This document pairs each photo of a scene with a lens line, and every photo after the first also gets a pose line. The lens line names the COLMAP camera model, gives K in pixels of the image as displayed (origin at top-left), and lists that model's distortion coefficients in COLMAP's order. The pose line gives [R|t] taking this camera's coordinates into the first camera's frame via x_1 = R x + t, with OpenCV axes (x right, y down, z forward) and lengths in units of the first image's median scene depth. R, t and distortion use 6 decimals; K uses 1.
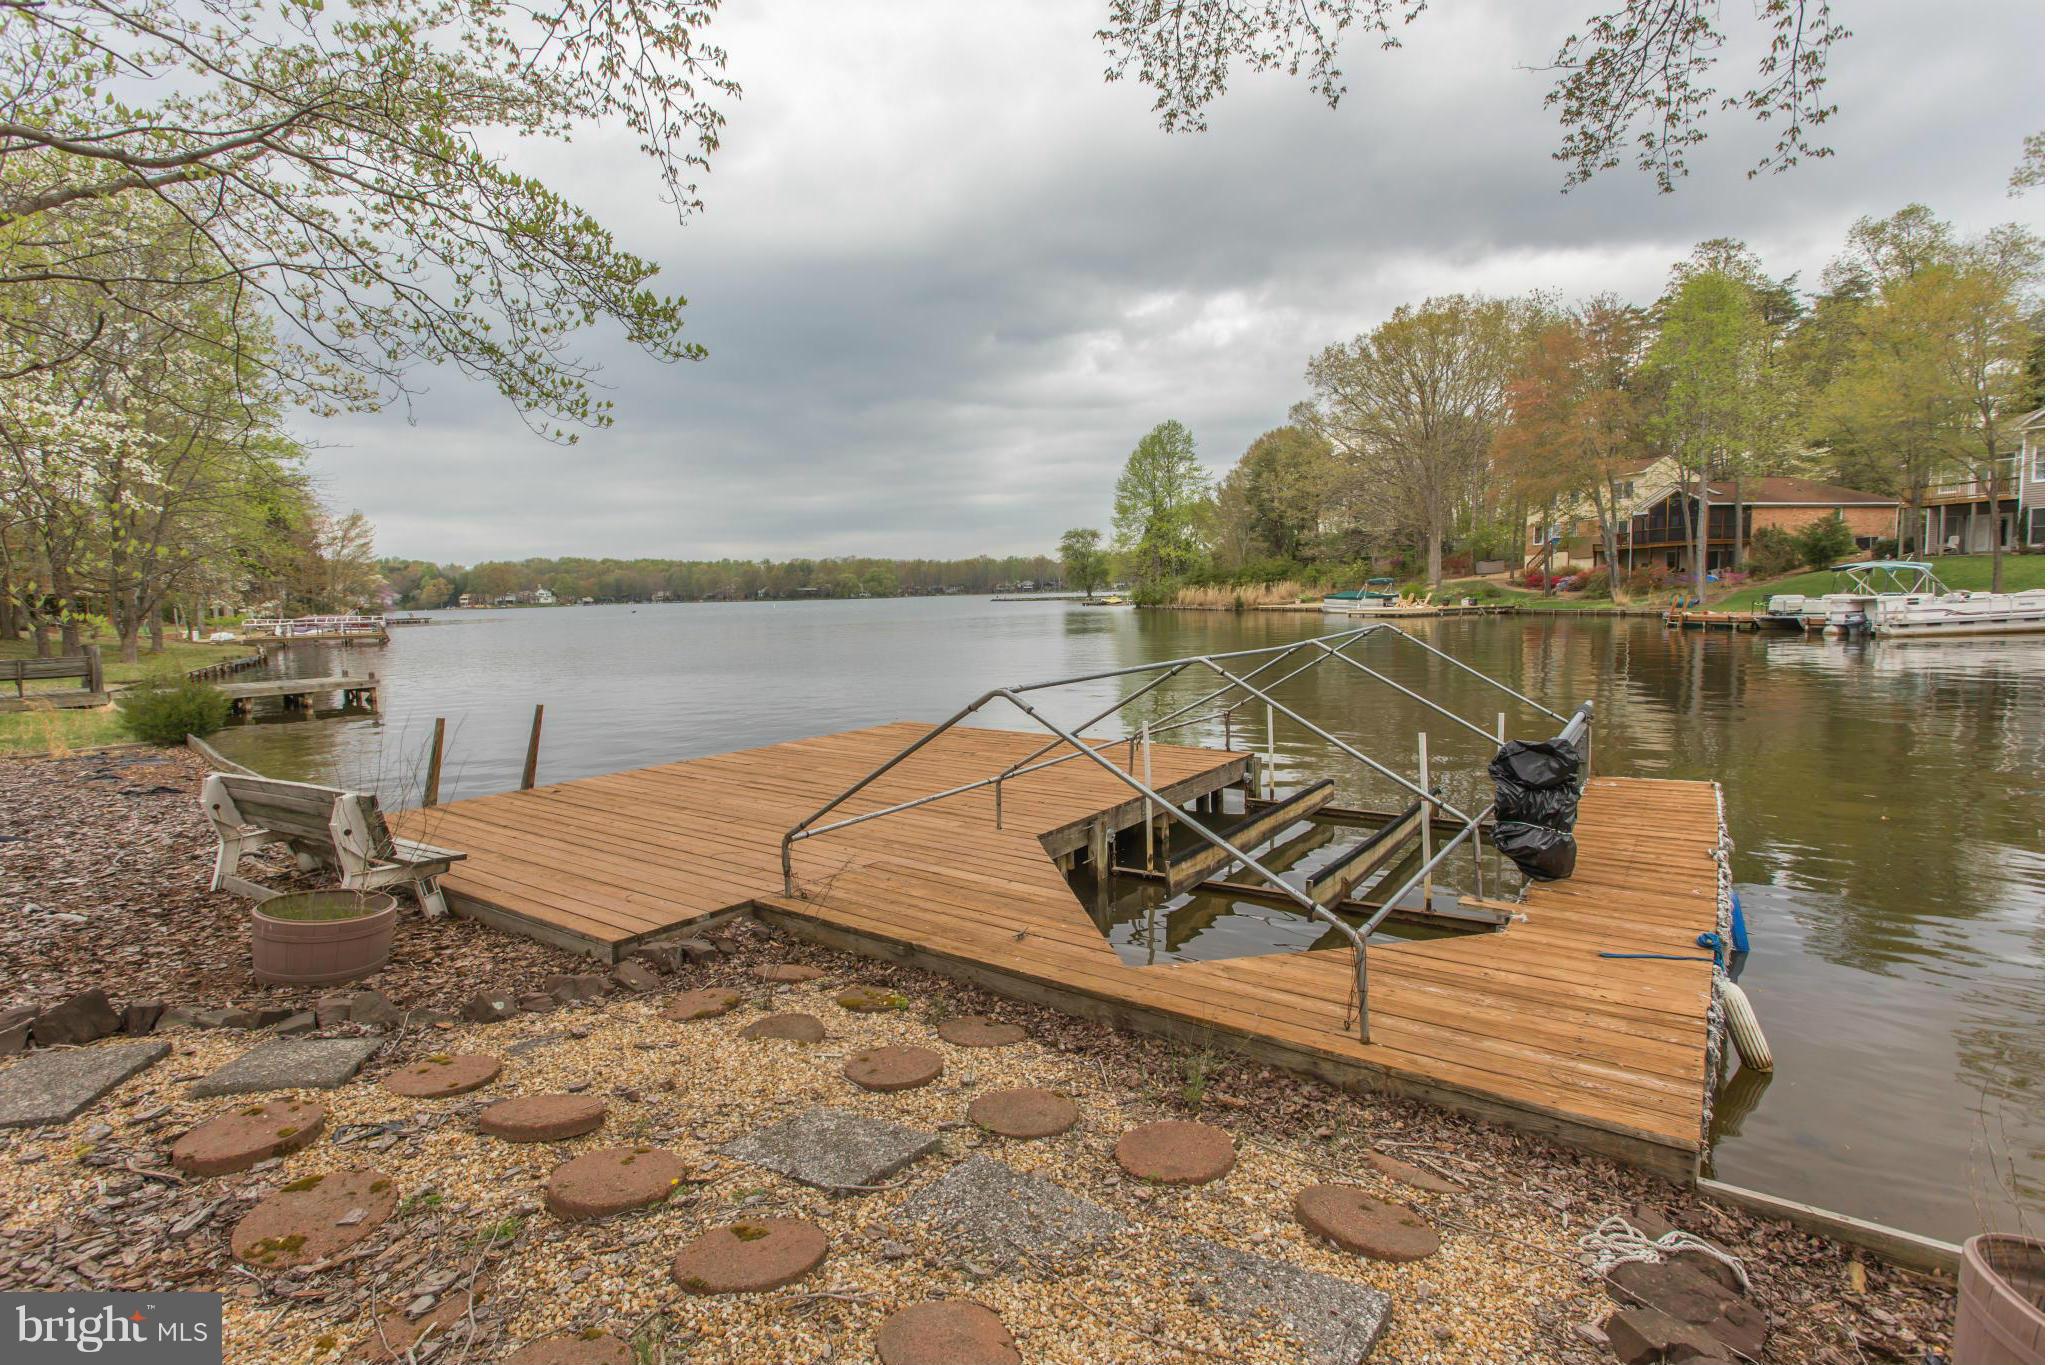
lens RADIAL K [[986.0, 0, 1015.8], [0, 986.0, 692.0], [0, 0, 1]] dist [-0.000577, -0.001148]
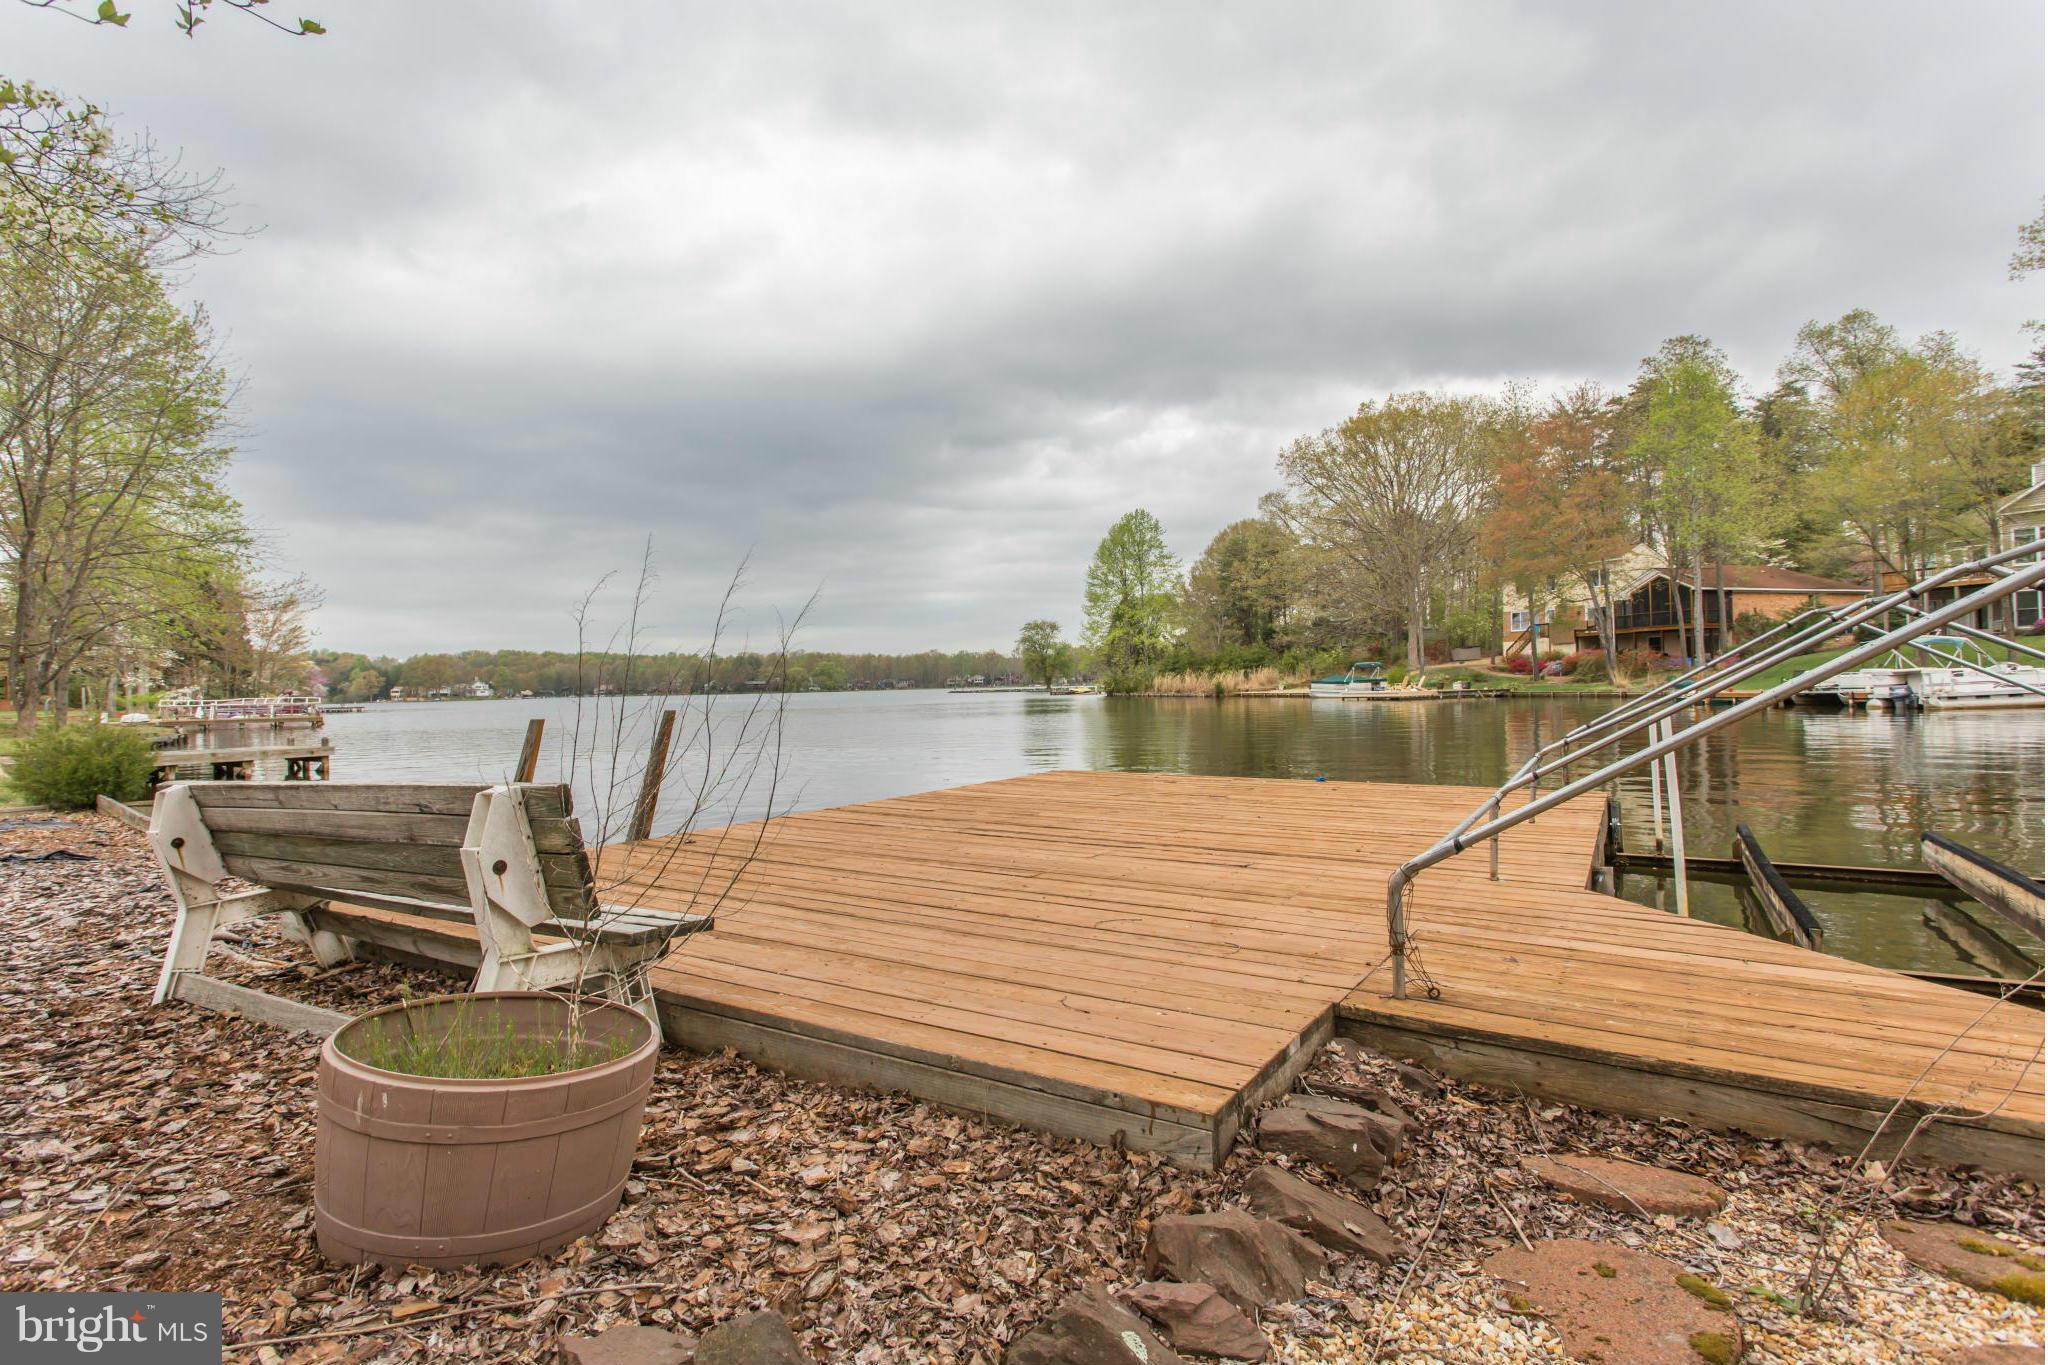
lens RADIAL K [[986.0, 0, 1017.6], [0, 986.0, 685.0], [0, 0, 1]] dist [-0.000577, -0.001148]
pose [[0.998422, 0.002475, 0.056097, -0.039484], [0.003362, 0.994601, -0.103717, 0.009057], [-0.056051, 0.103742, 0.993024, 0.044318]]
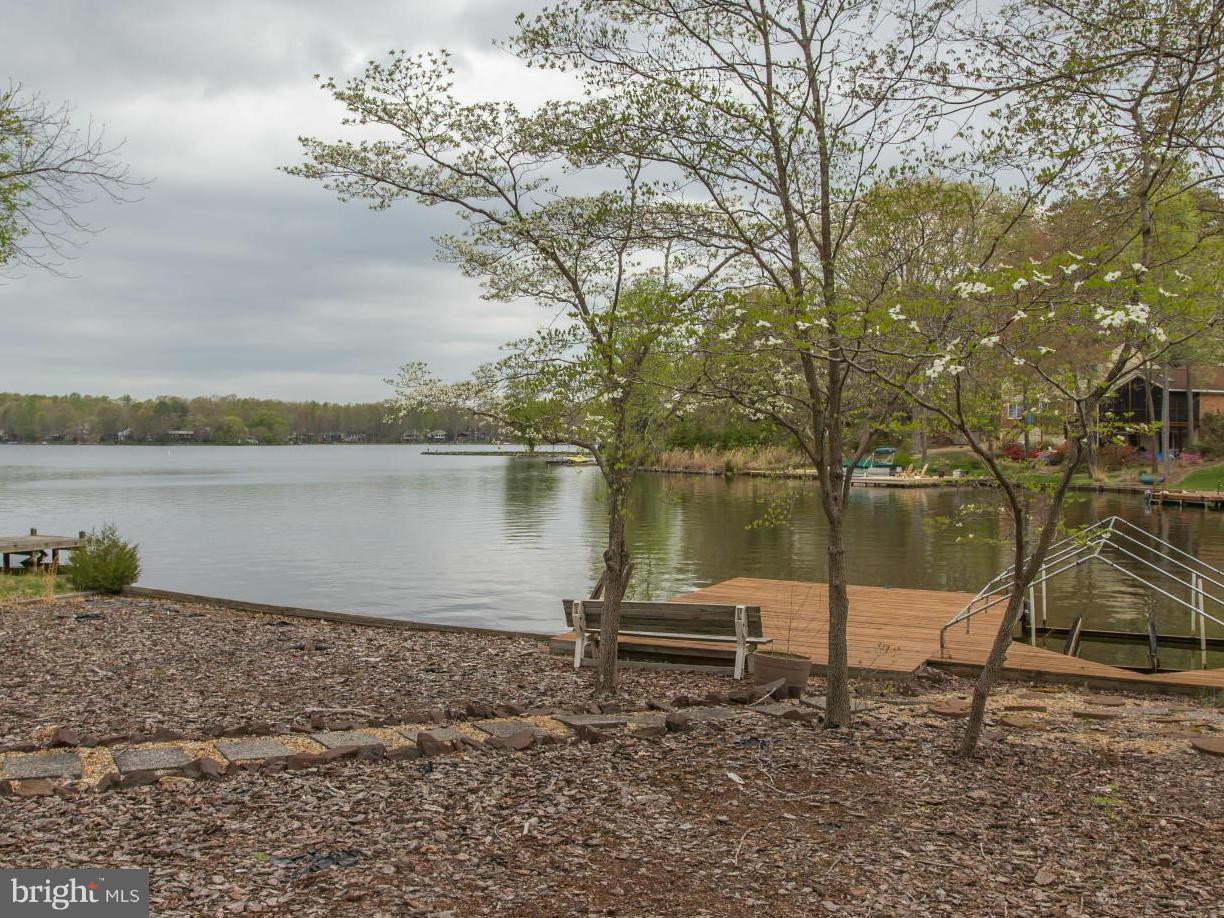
lens RADIAL K [[1118.3, 0, 610.0], [0, 1118.3, 462.2], [0, 0, 1]] dist [-0.005112, -0.004889]
pose [[0.984350, 0.023815, 0.174606, -0.113740], [-0.009043, 0.996347, -0.084912, 0.000735], [-0.175990, 0.082004, 0.980970, -0.099402]]
